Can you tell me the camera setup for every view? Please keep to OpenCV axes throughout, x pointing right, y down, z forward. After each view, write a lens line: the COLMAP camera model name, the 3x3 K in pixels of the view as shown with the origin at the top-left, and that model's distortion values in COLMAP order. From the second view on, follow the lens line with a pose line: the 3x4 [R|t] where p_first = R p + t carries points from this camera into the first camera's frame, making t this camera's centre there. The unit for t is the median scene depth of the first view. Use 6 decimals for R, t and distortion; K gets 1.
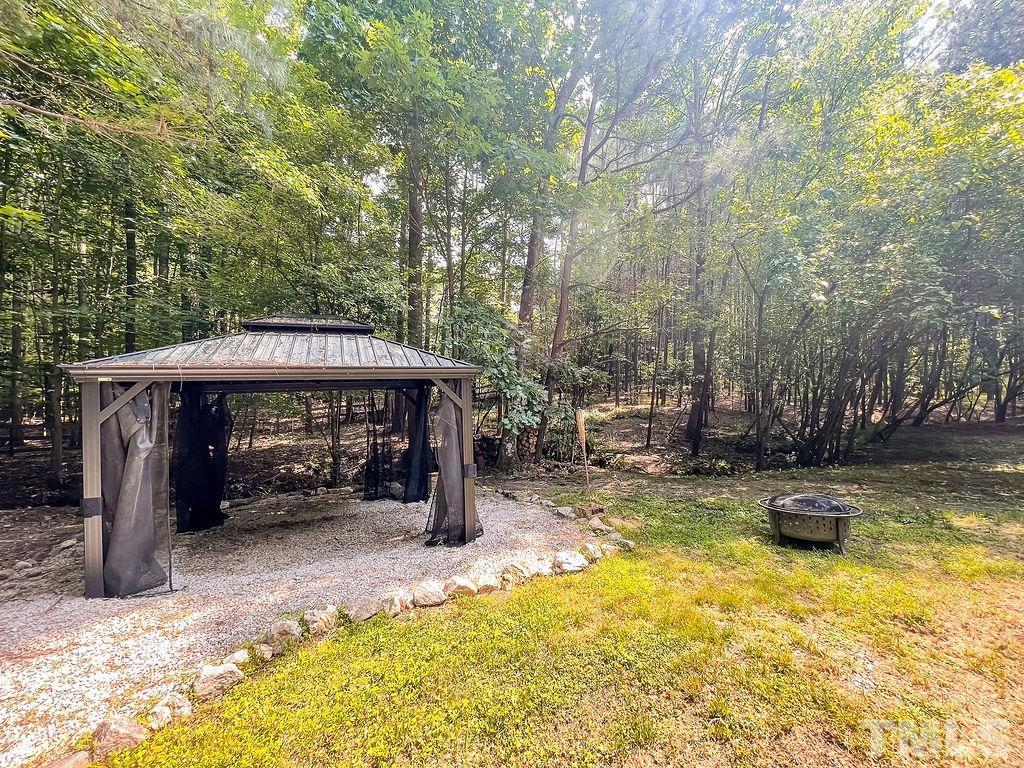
lens RADIAL K [[412.3, 0, 509.7], [0, 412.3, 388.6], [0, 0, 1]] dist [0.001789, -0.000531]
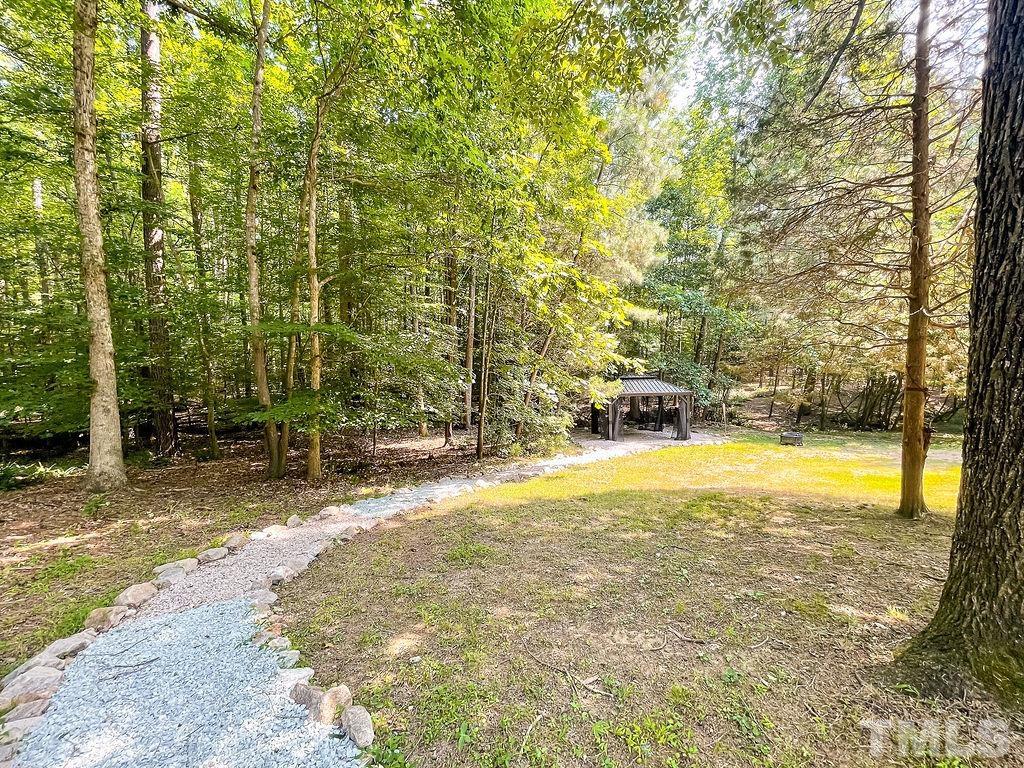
lens RADIAL K [[412.3, 0, 509.7], [0, 412.3, 388.6], [0, 0, 1]] dist [0.001789, -0.000531]
pose [[0.944895, 0.041759, -0.324698, -0.152095], [-0.009736, 0.994977, 0.099628, -0.149971], [0.327228, -0.090977, 0.940556, -1.051803]]
